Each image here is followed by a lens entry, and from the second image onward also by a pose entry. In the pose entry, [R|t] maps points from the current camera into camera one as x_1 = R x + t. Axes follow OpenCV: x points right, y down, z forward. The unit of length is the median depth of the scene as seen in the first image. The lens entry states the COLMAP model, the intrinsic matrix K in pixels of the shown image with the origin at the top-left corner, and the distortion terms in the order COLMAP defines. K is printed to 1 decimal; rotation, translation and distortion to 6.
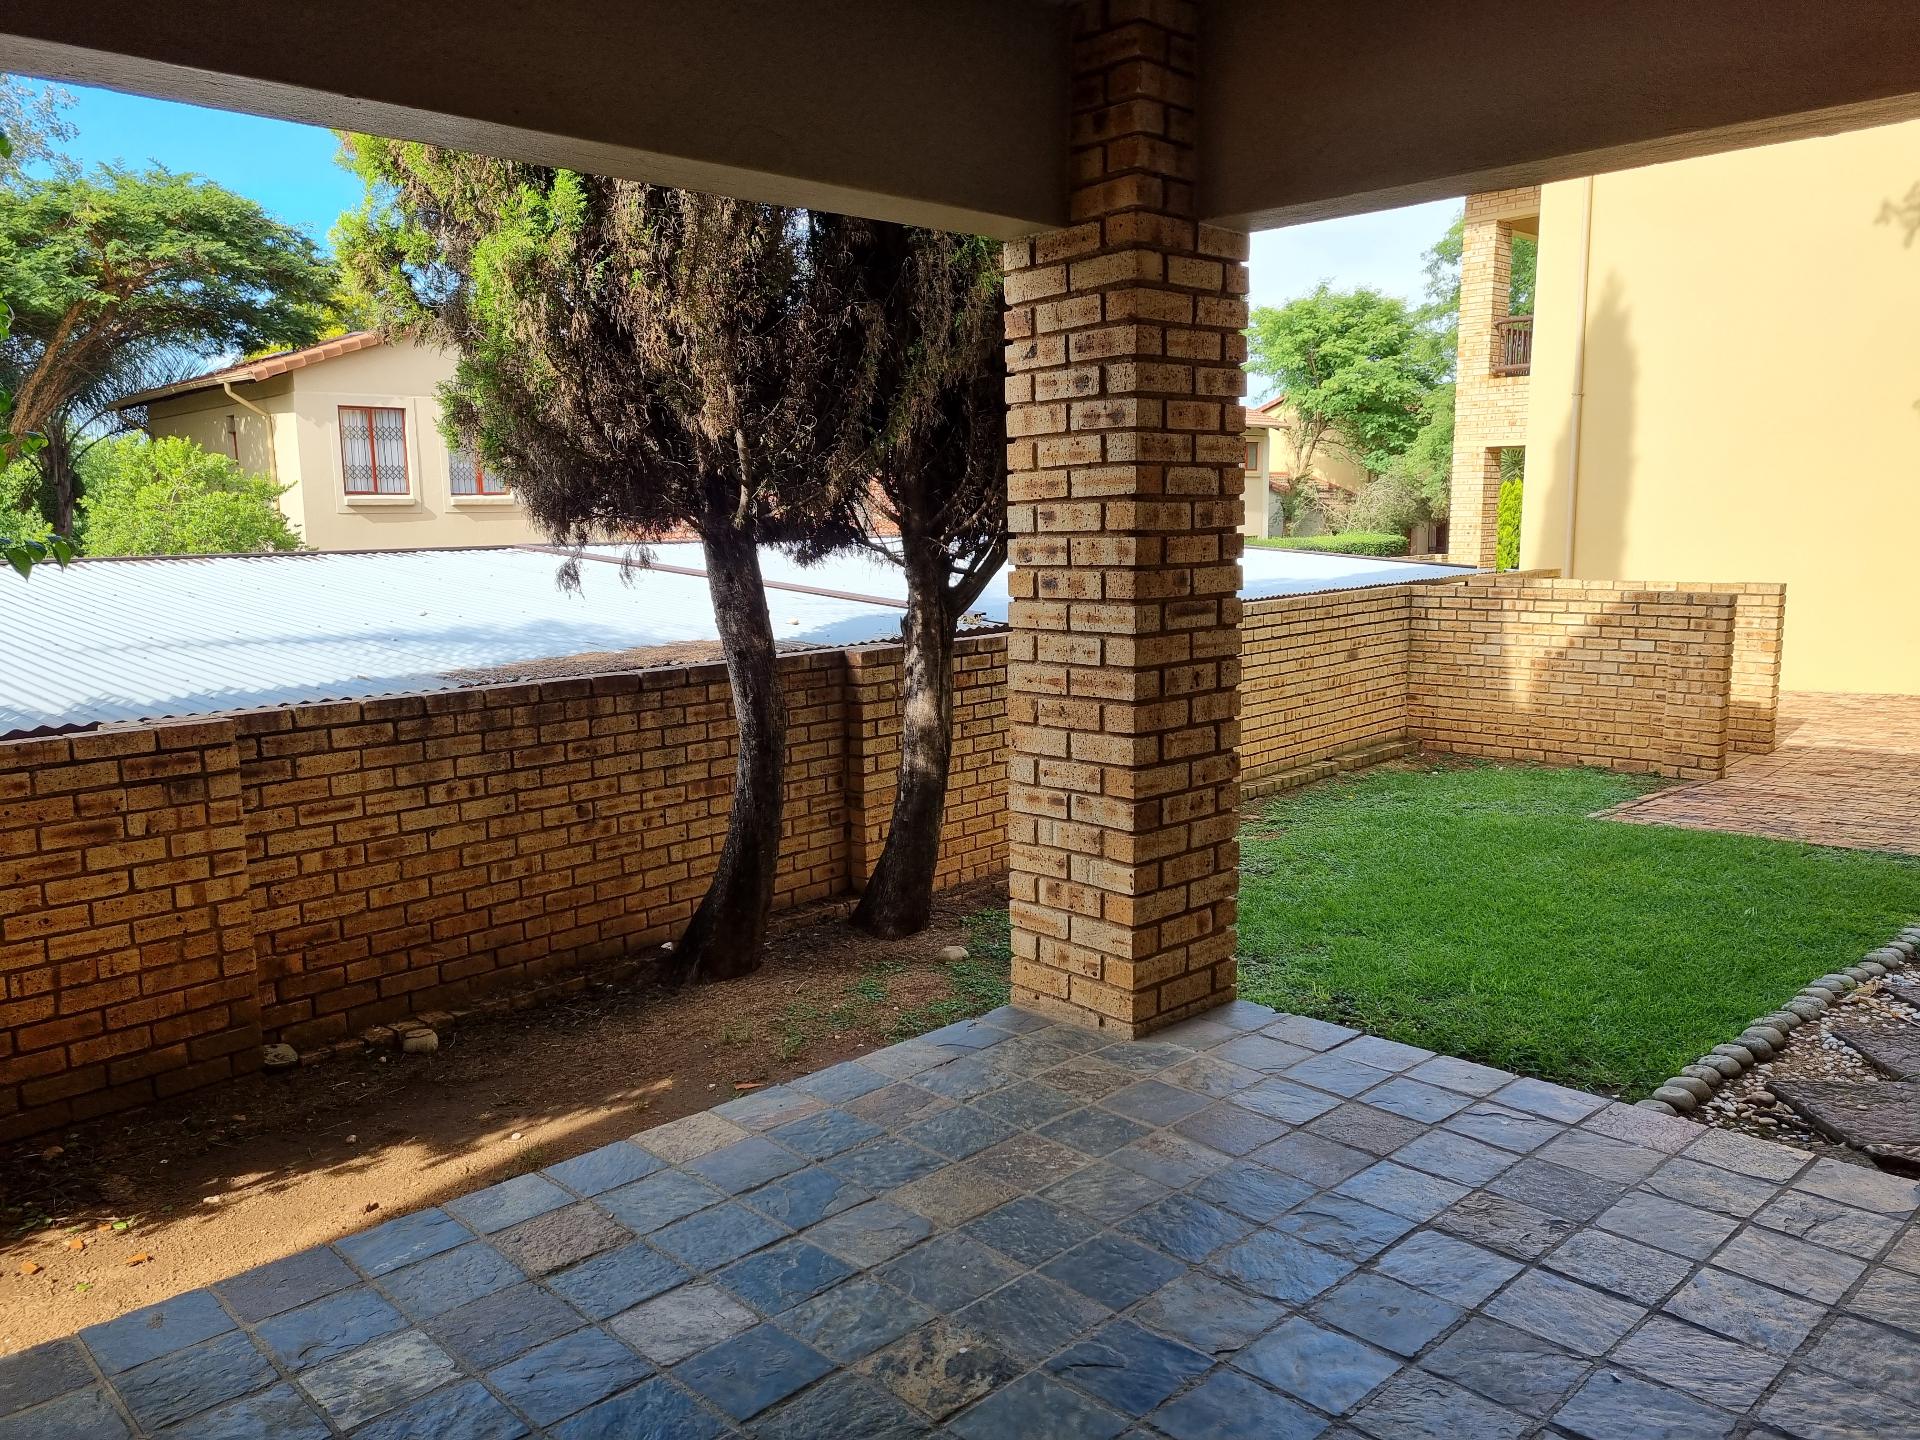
lens RADIAL K [[1436.7, 0, 969.7], [0, 1436.7, 723.2], [0, 0, 1]] dist [0.081376, -0.069790]
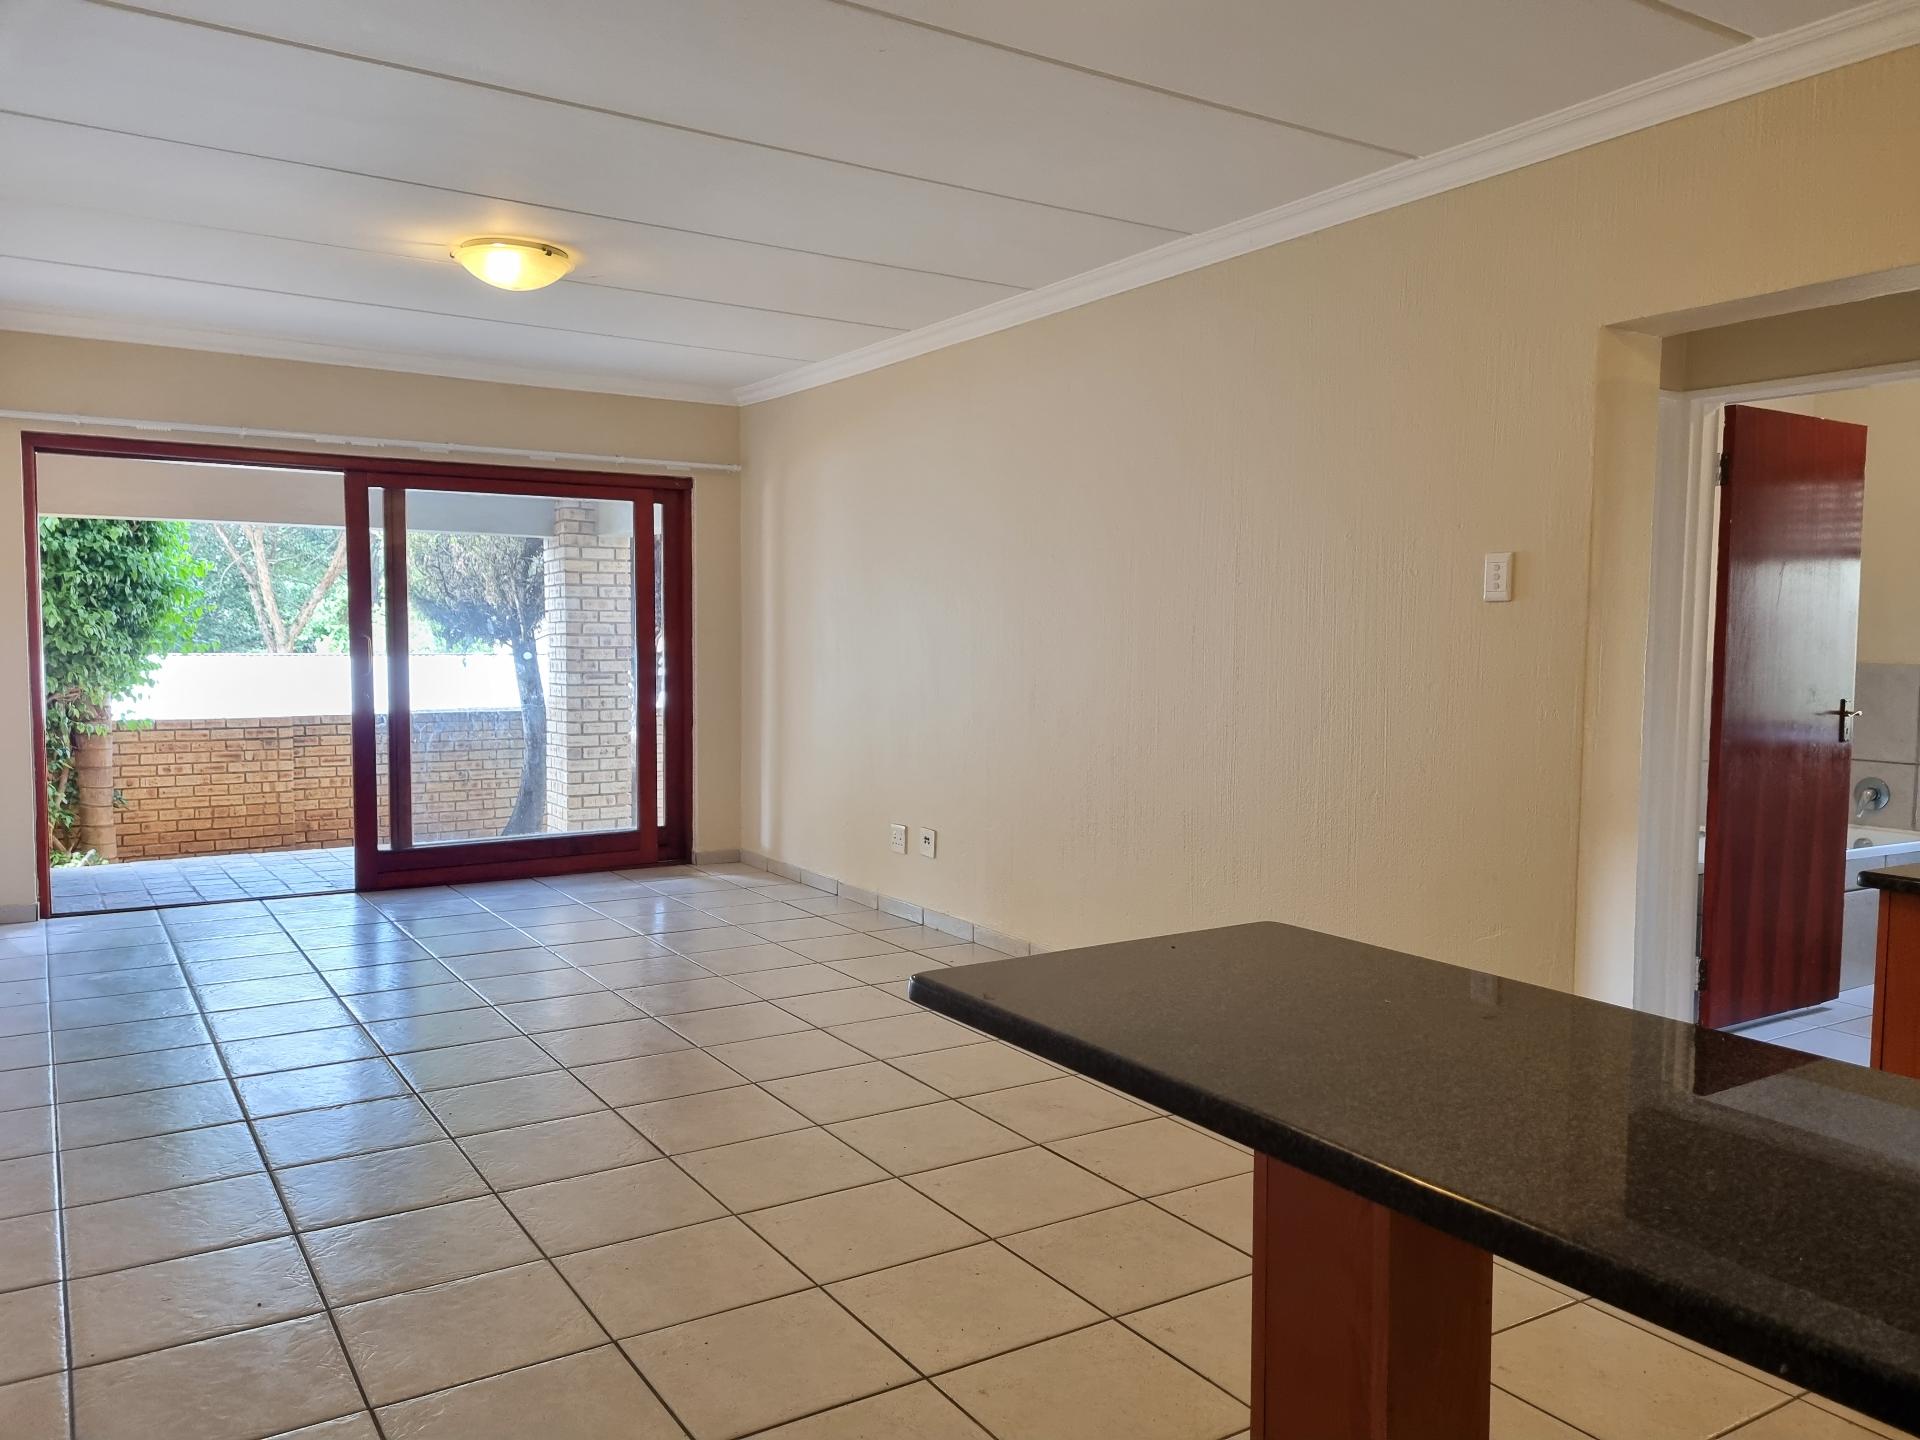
lens RADIAL K [[1436.7, 0, 969.7], [0, 1436.7, 723.2], [0, 0, 1]] dist [0.081376, -0.069790]
pose [[0.981726, 0.032902, -0.187432, 1.293240], [-0.048899, 0.995483, -0.081373, 0.183779], [0.183908, 0.089051, 0.978901, -1.426058]]
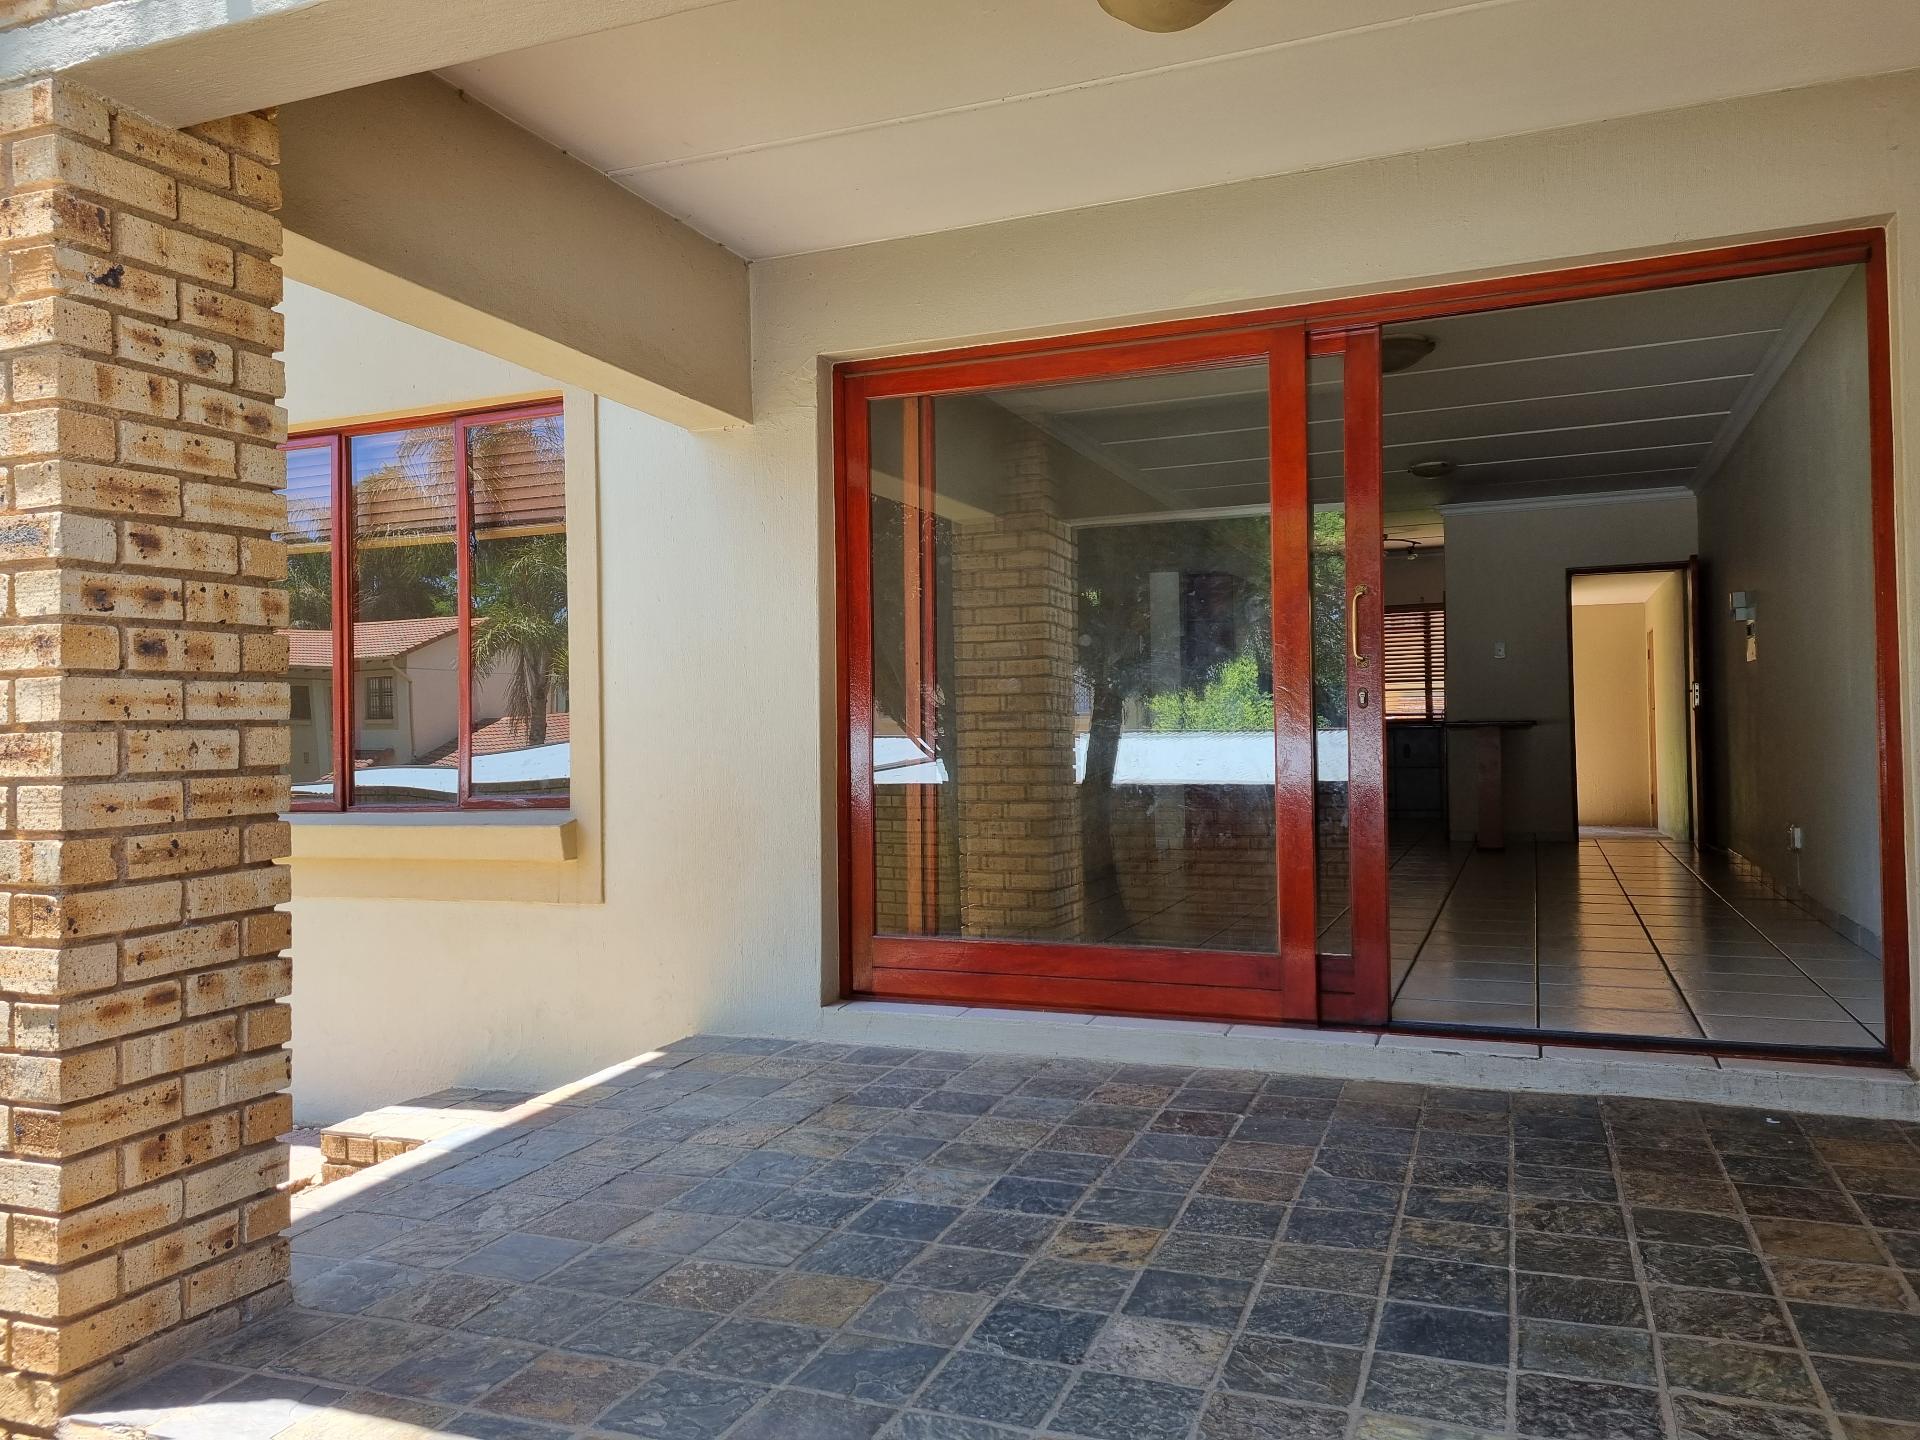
lens RADIAL K [[1436.7, 0, 969.7], [0, 1436.7, 723.2], [0, 0, 1]] dist [0.081376, -0.069790]
pose [[-0.419339, 0.027964, 0.907399, -0.666804], [0.157486, 0.986612, 0.042374, -0.034900], [-0.894066, 0.160672, -0.418128, 0.941112]]
